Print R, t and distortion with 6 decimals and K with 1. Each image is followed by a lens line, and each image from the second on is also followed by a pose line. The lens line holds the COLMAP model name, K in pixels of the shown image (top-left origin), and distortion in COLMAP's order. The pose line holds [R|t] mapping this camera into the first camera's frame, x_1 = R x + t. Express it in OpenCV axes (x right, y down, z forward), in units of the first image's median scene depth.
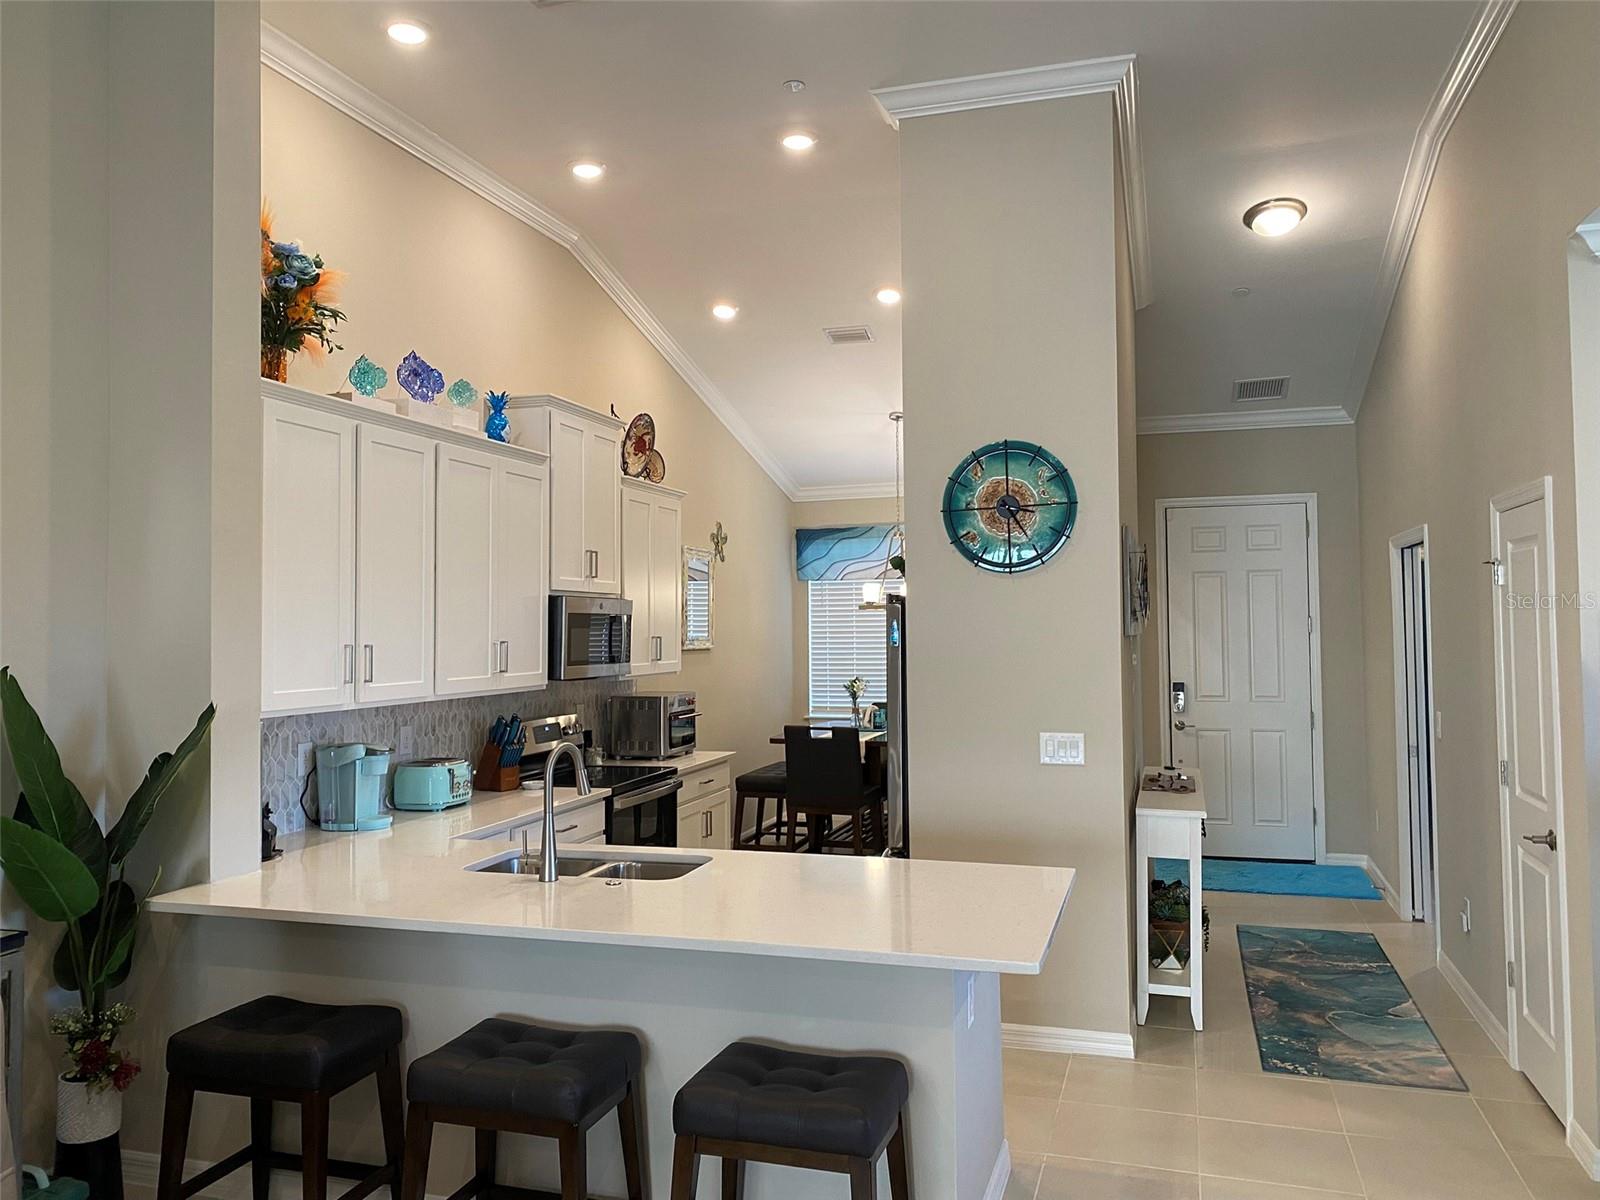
lens RADIAL K [[1227.0, 0, 794.5], [0, 1227.0, 591.1], [0, 0, 1]] dist [0.100336, -0.215124]
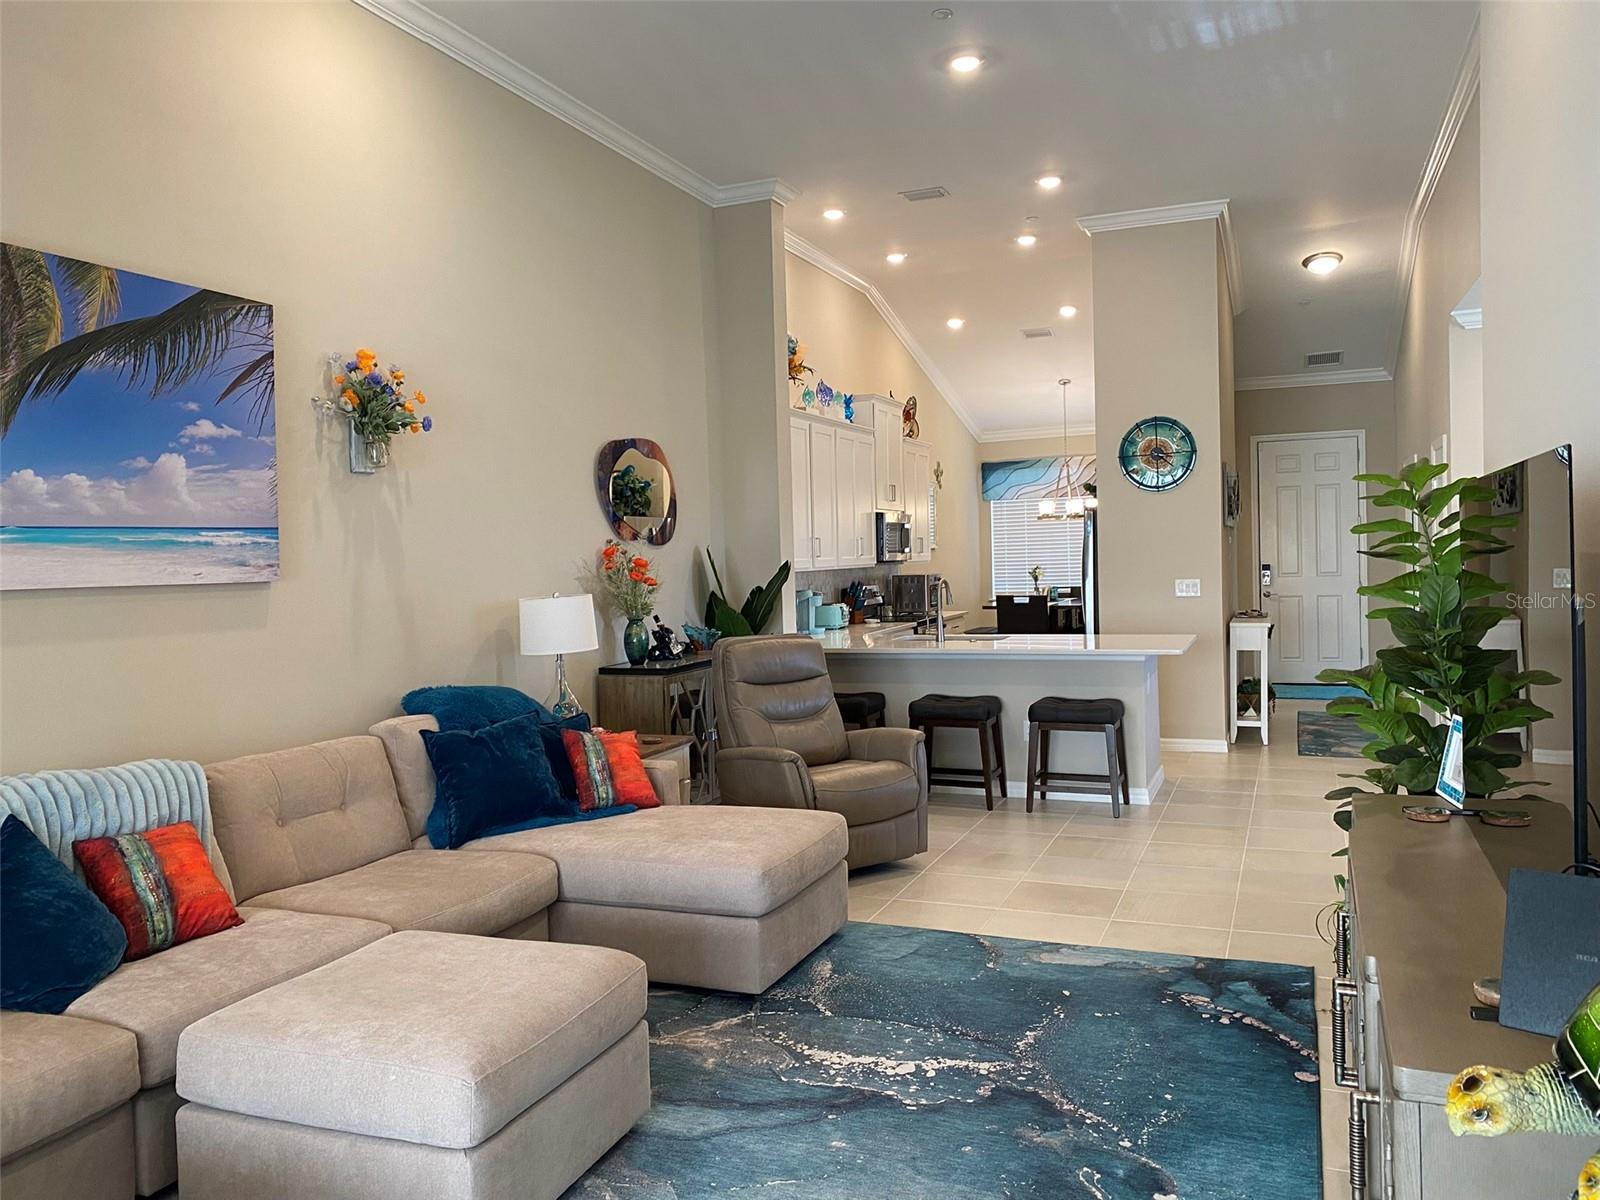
lens RADIAL K [[1217.6, 0, 760.4], [0, 1217.6, 604.3], [0, 0, 1]] dist [0.044113, -0.135859]
pose [[0.993707, -0.016070, -0.110856, -0.178240], [0.024051, 0.997183, 0.071041, 0.007901], [0.109402, -0.073260, 0.991294, -0.724590]]
